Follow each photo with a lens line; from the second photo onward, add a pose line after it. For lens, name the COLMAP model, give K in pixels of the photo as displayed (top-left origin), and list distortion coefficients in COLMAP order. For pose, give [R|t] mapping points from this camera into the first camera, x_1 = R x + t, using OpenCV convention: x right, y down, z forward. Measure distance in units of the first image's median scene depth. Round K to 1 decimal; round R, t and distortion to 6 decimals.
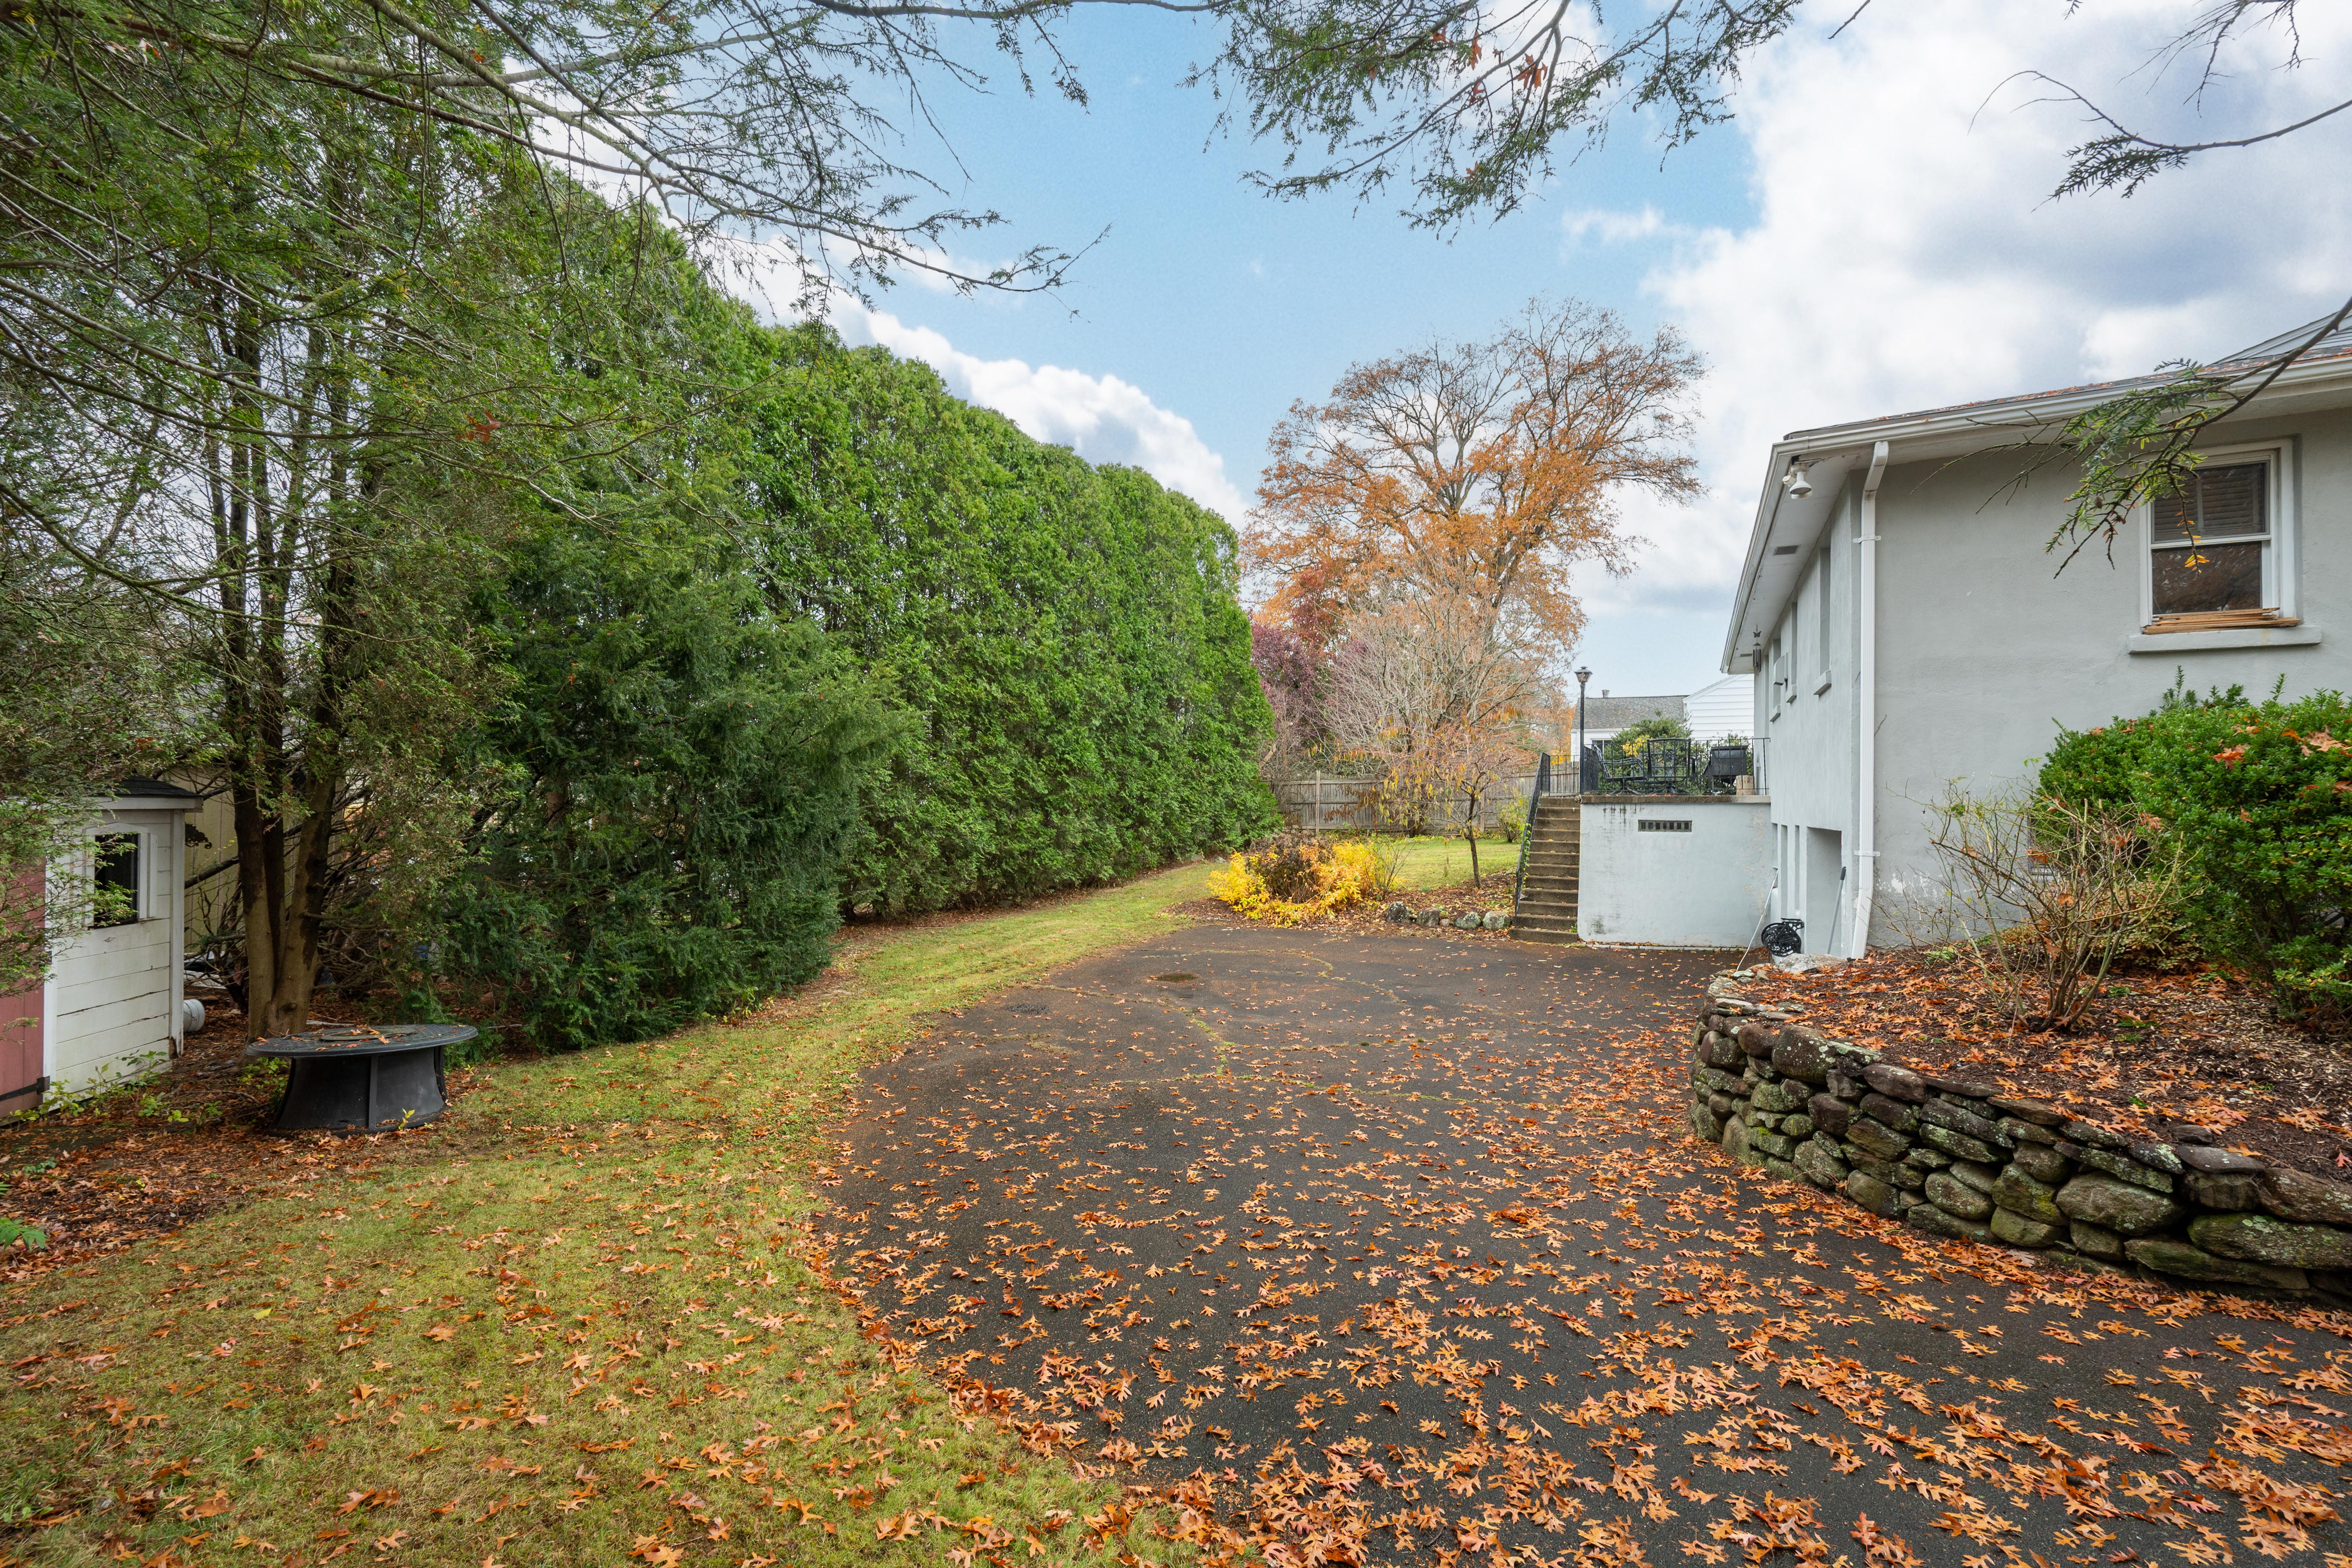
lens RADIAL K [[989.0, 0, 1179.8], [0, 989.0, 787.1], [0, 0, 1]] dist [-0.000496, 0.000306]
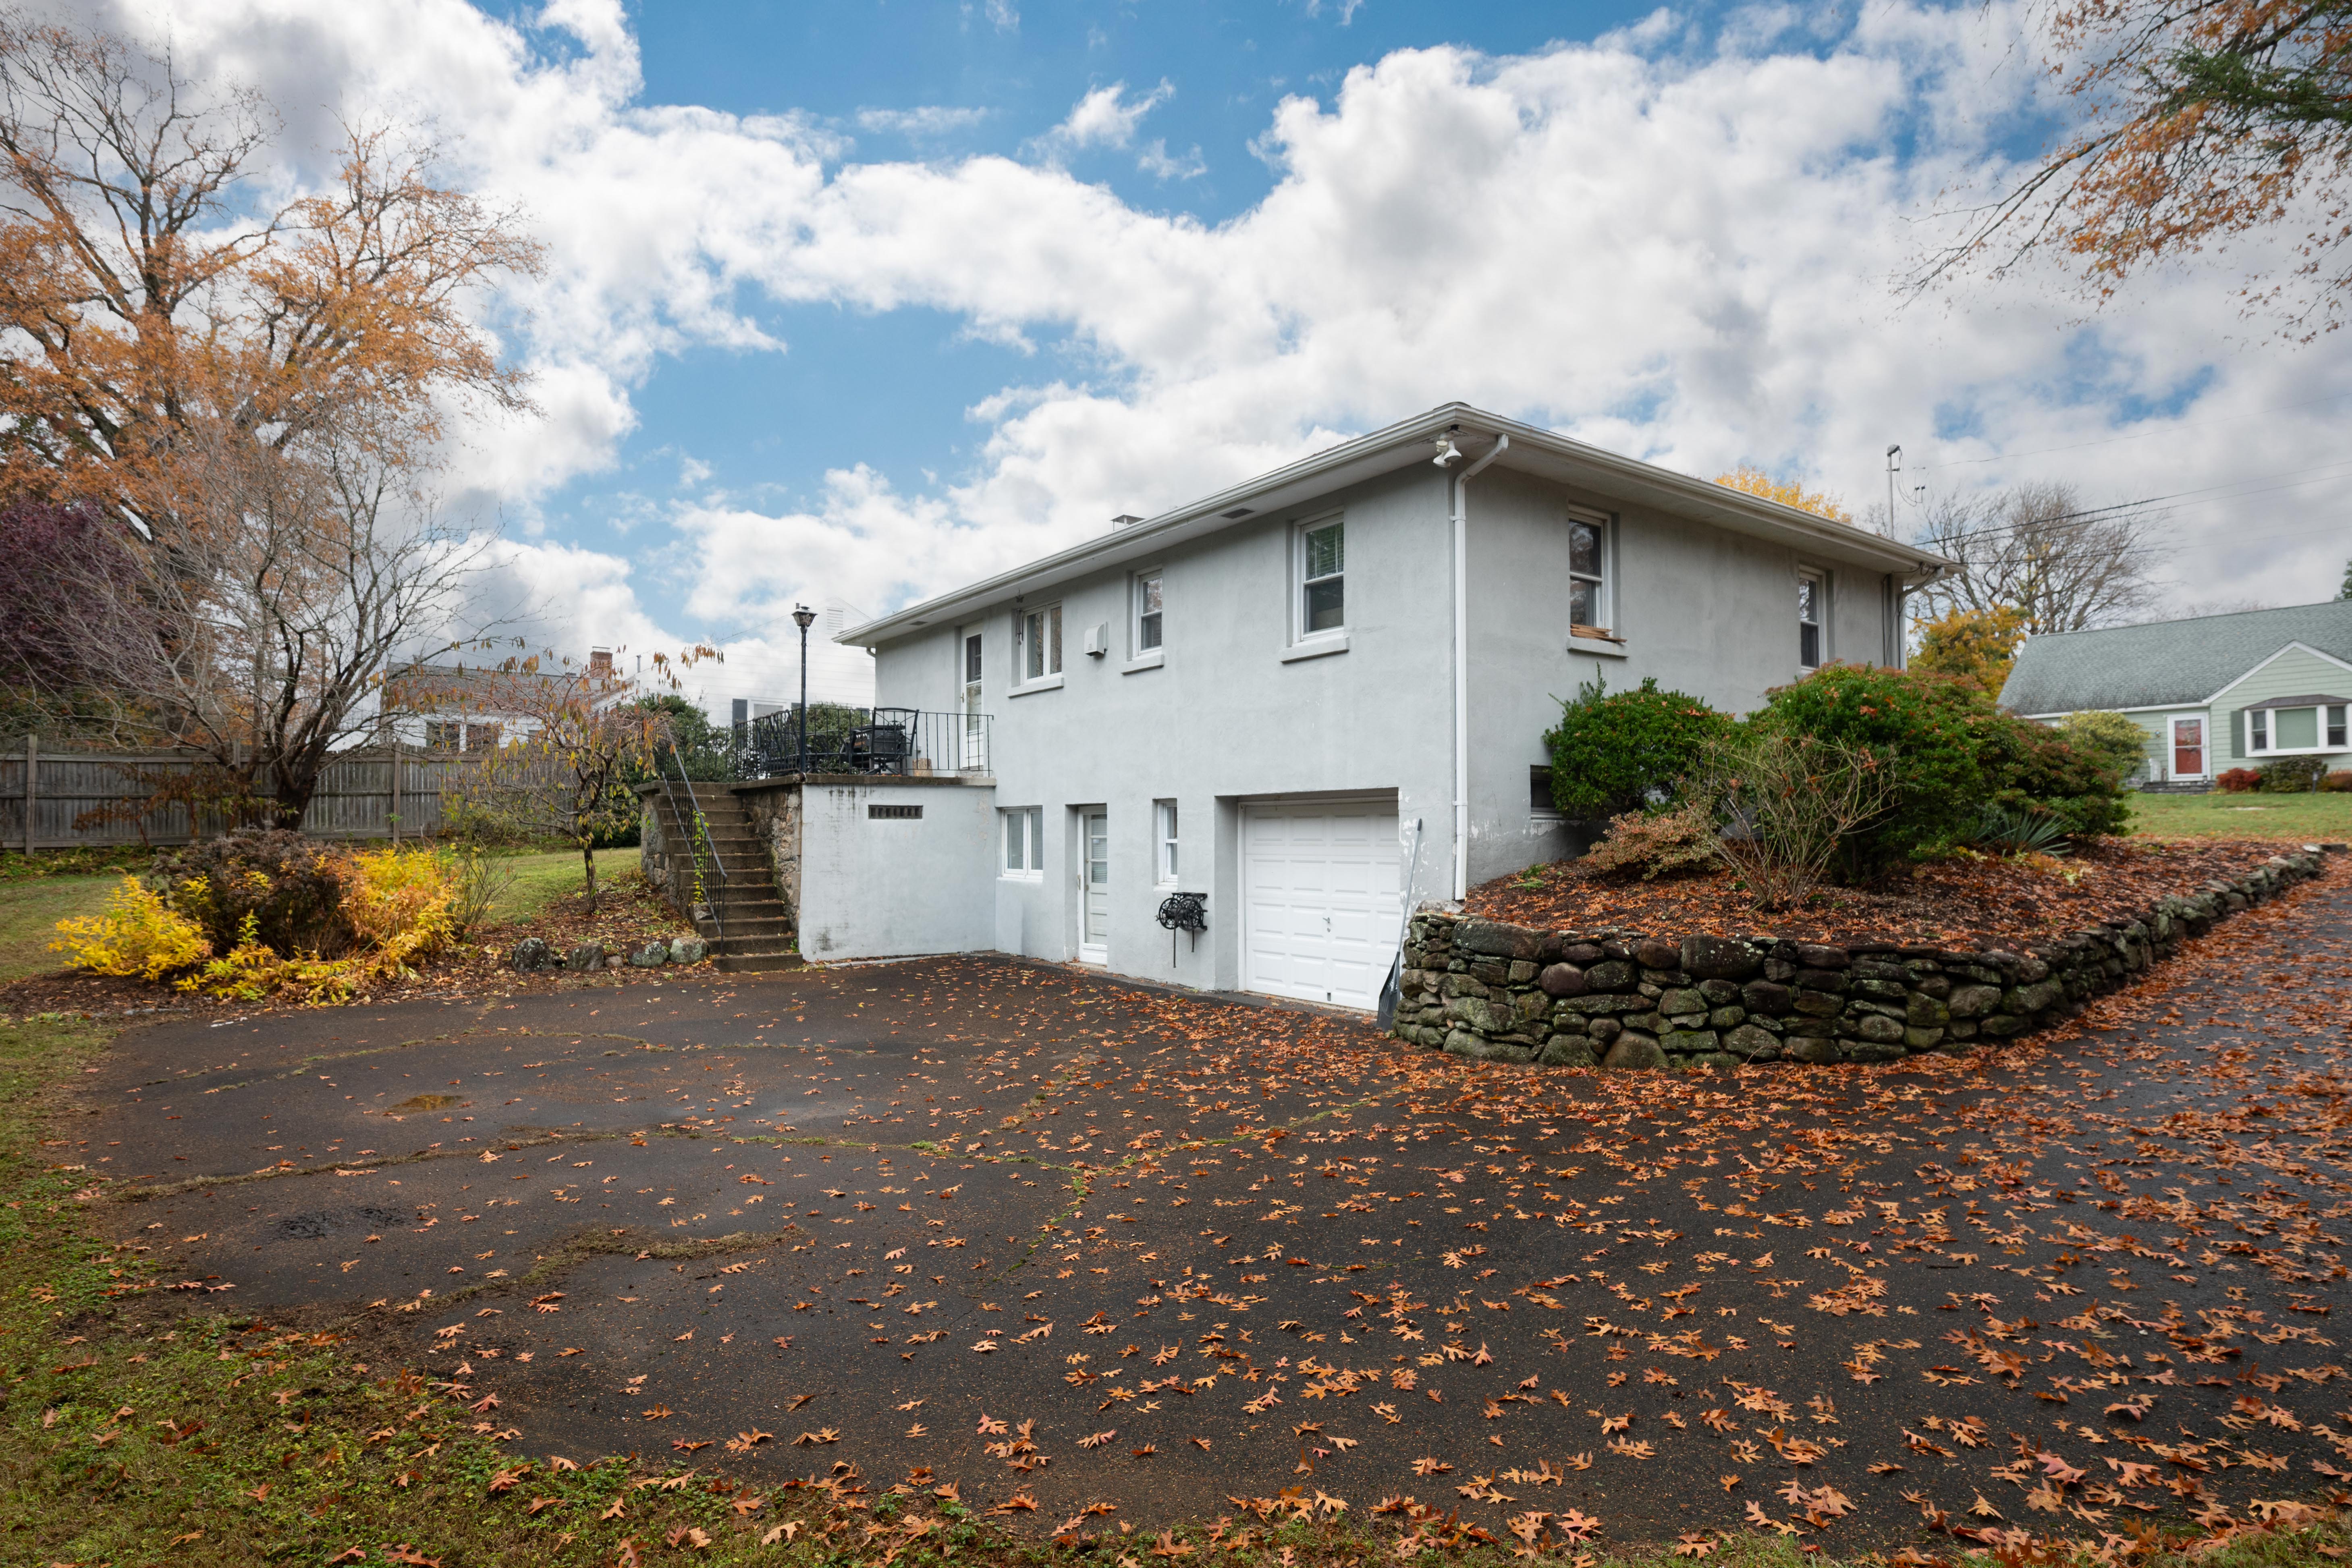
lens RADIAL K [[1209.2, 0, 1178.4], [0, 1209.2, 795.3], [0, 0, 1]] dist [0.002896, -0.000007]
pose [[0.434284, 0.017575, 0.900605, -0.658508], [-0.005795, 0.999843, -0.016717, 0.083946], [-0.900757, 0.002041, 0.434318, 0.701552]]
